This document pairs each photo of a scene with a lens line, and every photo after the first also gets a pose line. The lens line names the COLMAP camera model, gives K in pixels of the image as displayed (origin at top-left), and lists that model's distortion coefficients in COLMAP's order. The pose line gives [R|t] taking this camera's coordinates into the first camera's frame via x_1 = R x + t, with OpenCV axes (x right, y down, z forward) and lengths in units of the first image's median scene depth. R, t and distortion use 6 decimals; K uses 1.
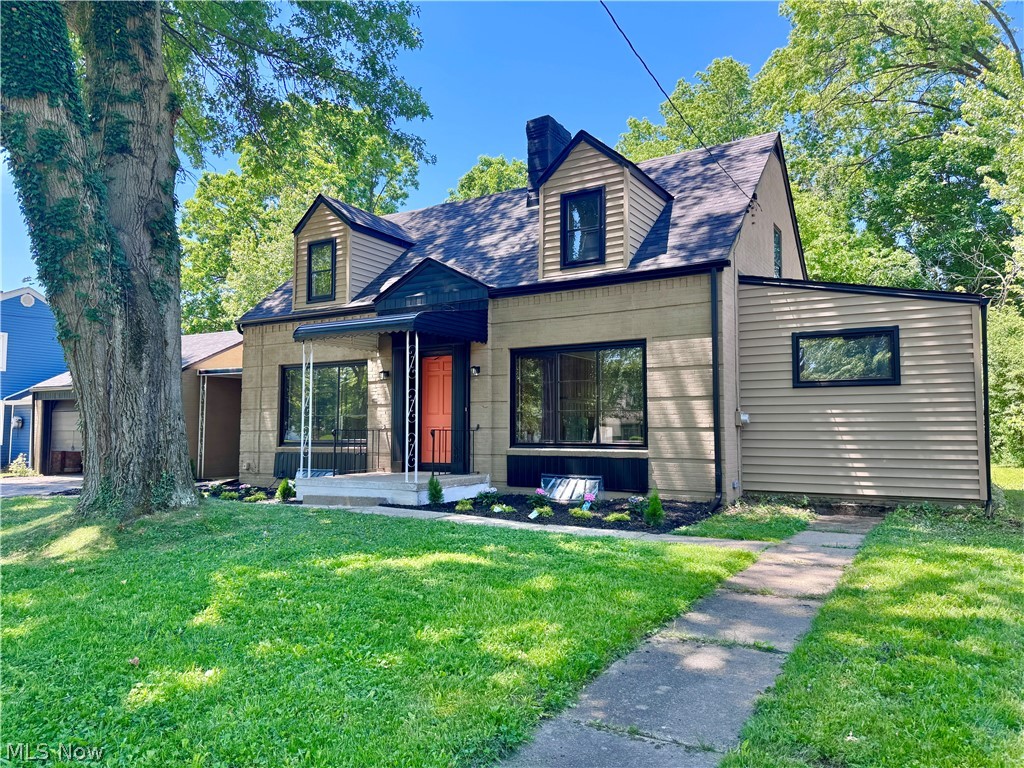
lens RADIAL K [[715.3, 0, 516.6], [0, 715.3, 382.0], [0, 0, 1]] dist [0.089597, -0.000252]
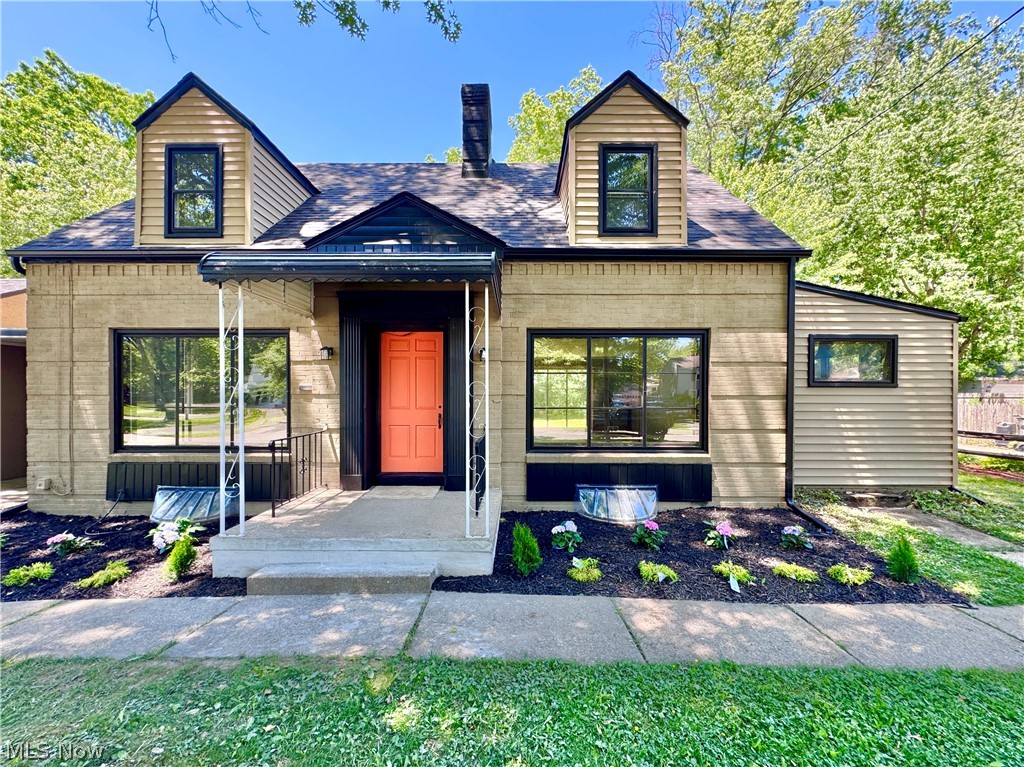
lens RADIAL K [[410.3, 0, 494.1], [0, 410.3, 395.1], [0, 0, 1]] dist [-0.005173, 0.000503]
pose [[0.858298, -0.001758, 0.513149, -0.282482], [-0.038838, 0.996903, 0.068375, -0.002757], [-0.511680, -0.078615, 0.855572, 0.645885]]
